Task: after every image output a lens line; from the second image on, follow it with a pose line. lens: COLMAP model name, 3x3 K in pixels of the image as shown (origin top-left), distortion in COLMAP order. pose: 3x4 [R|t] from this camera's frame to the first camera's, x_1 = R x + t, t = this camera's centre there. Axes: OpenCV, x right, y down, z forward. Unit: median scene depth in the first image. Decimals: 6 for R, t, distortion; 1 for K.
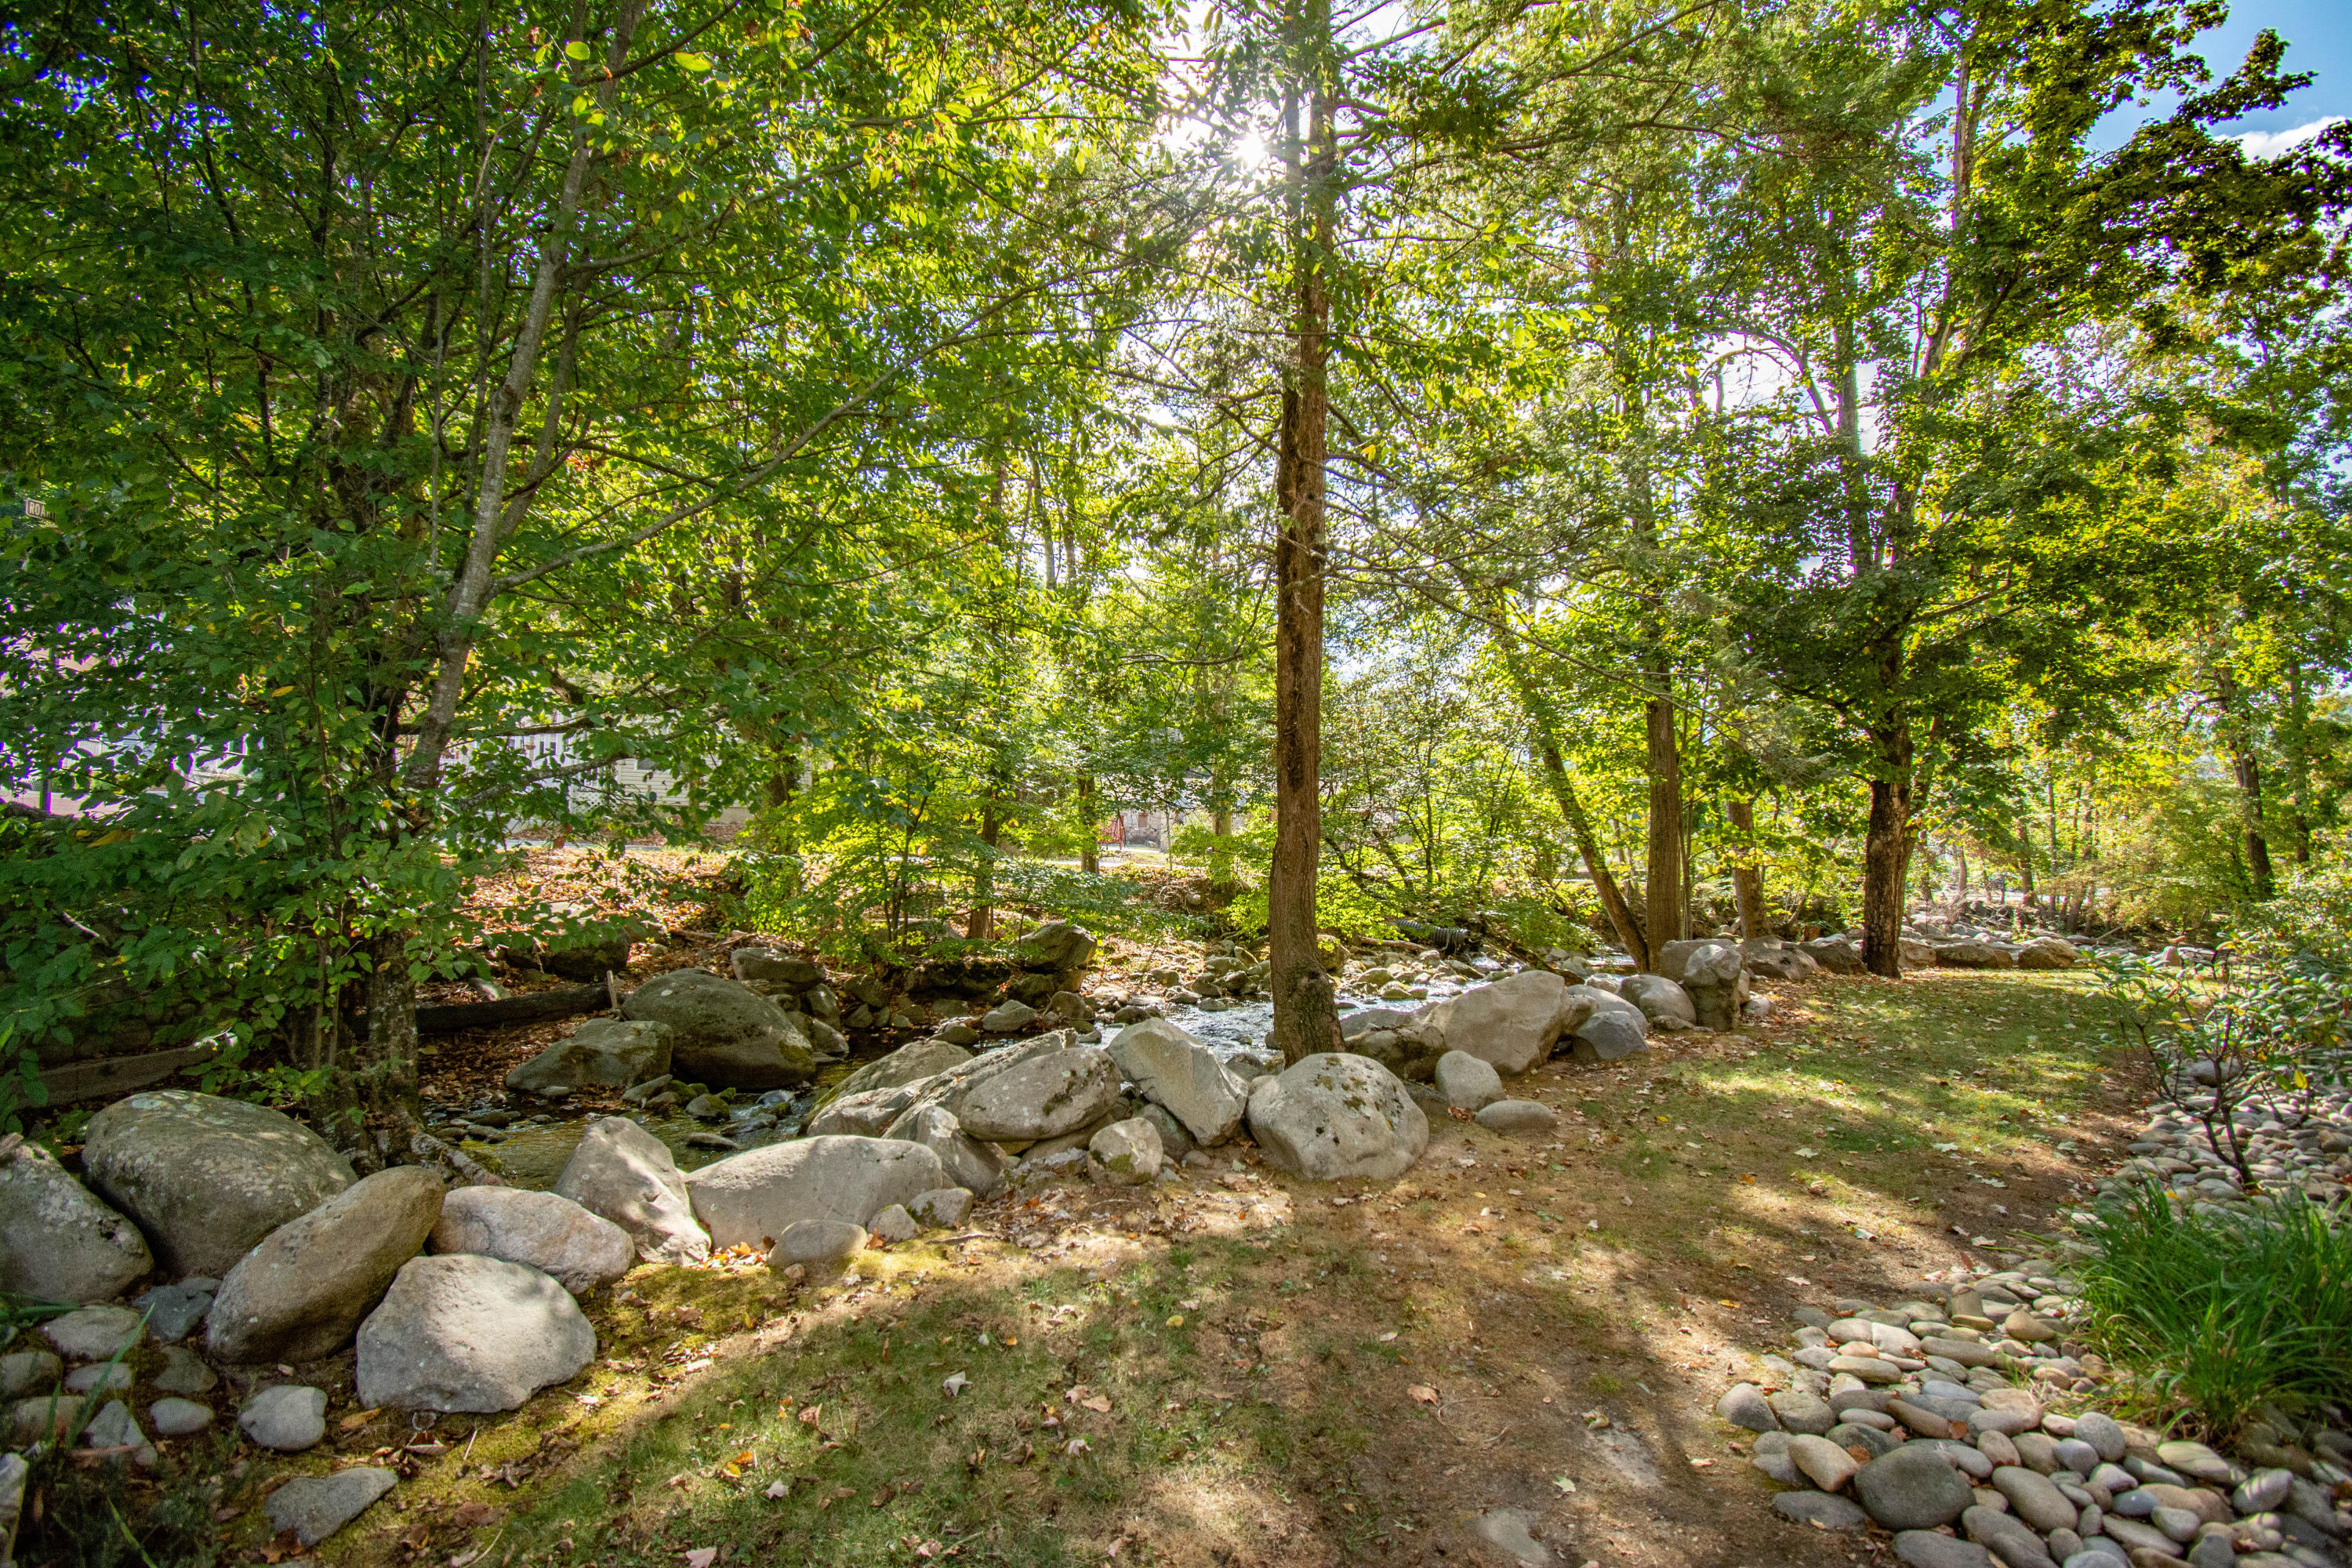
lens RADIAL K [[1071.6, 0, 1173.6], [0, 1071.6, 783.3], [0, 0, 1]] dist [-0.033427, -0.001413]
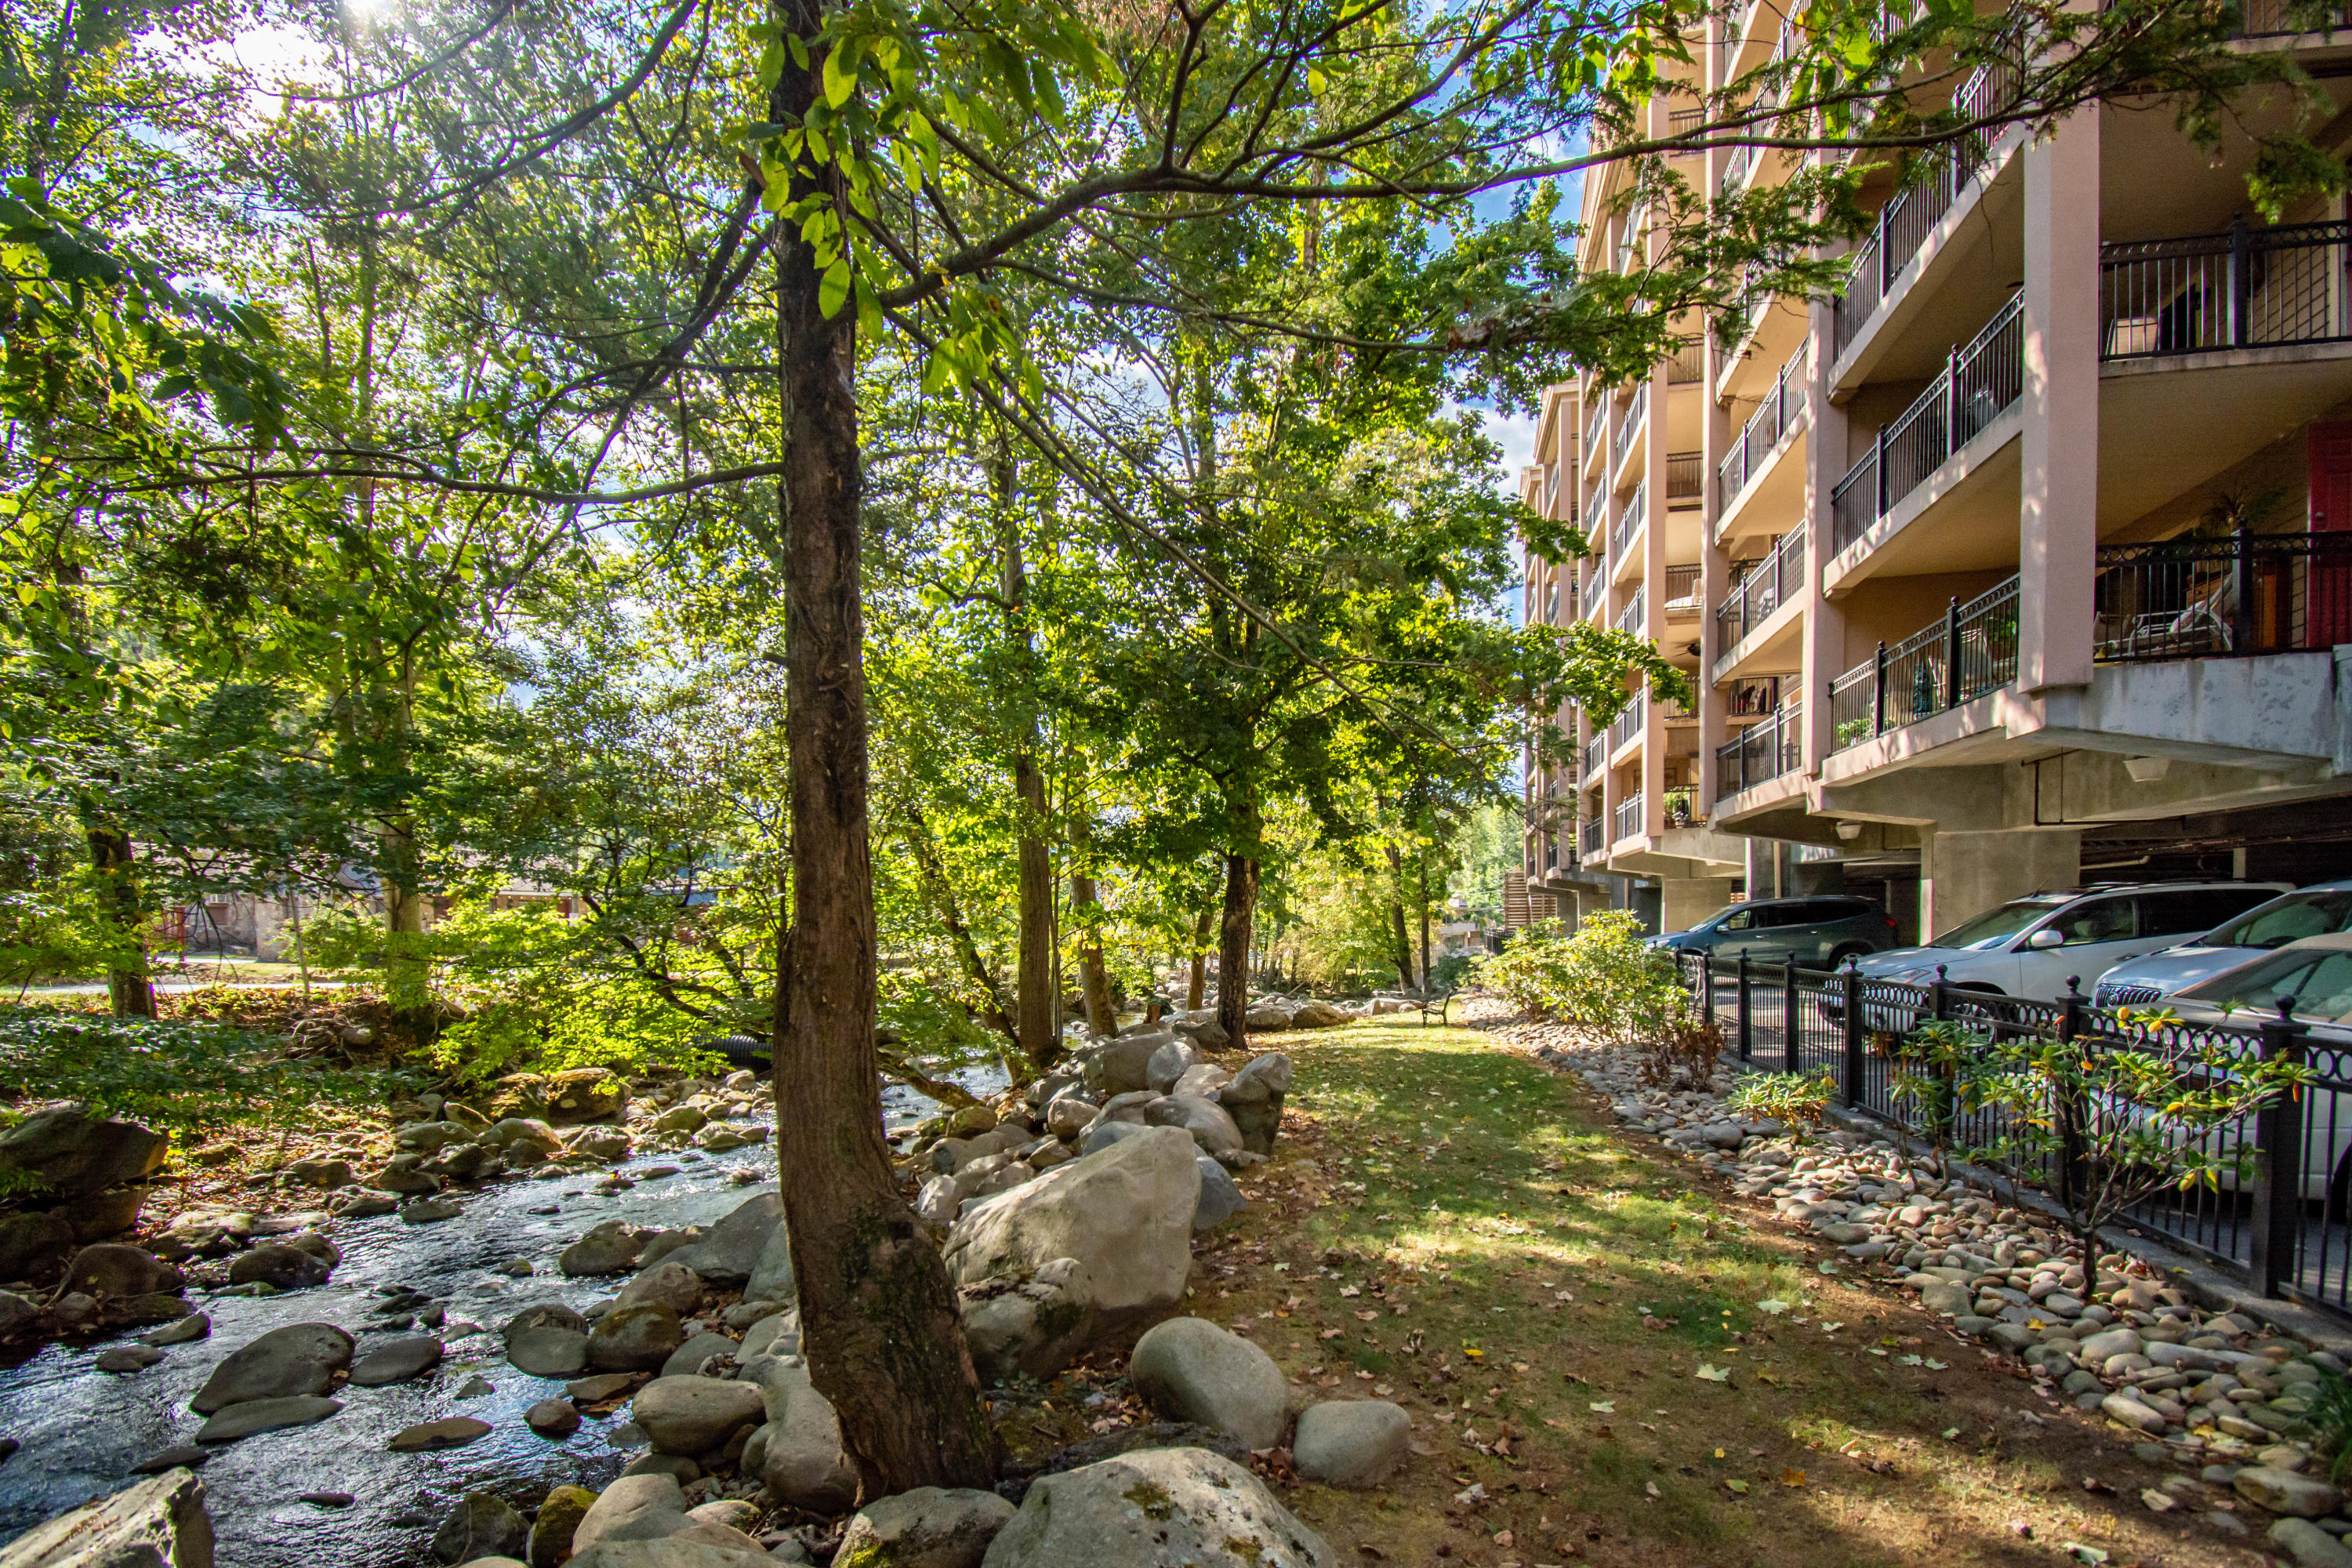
lens RADIAL K [[1071.6, 0, 1218.7], [0, 1071.6, 981.0], [0, 0, 1]] dist [-0.033427, -0.001413]
pose [[0.733090, -0.063974, 0.677116, -0.028808], [-0.007408, 0.994756, 0.102005, 0.011551], [-0.680091, -0.079795, 0.728772, 0.248142]]
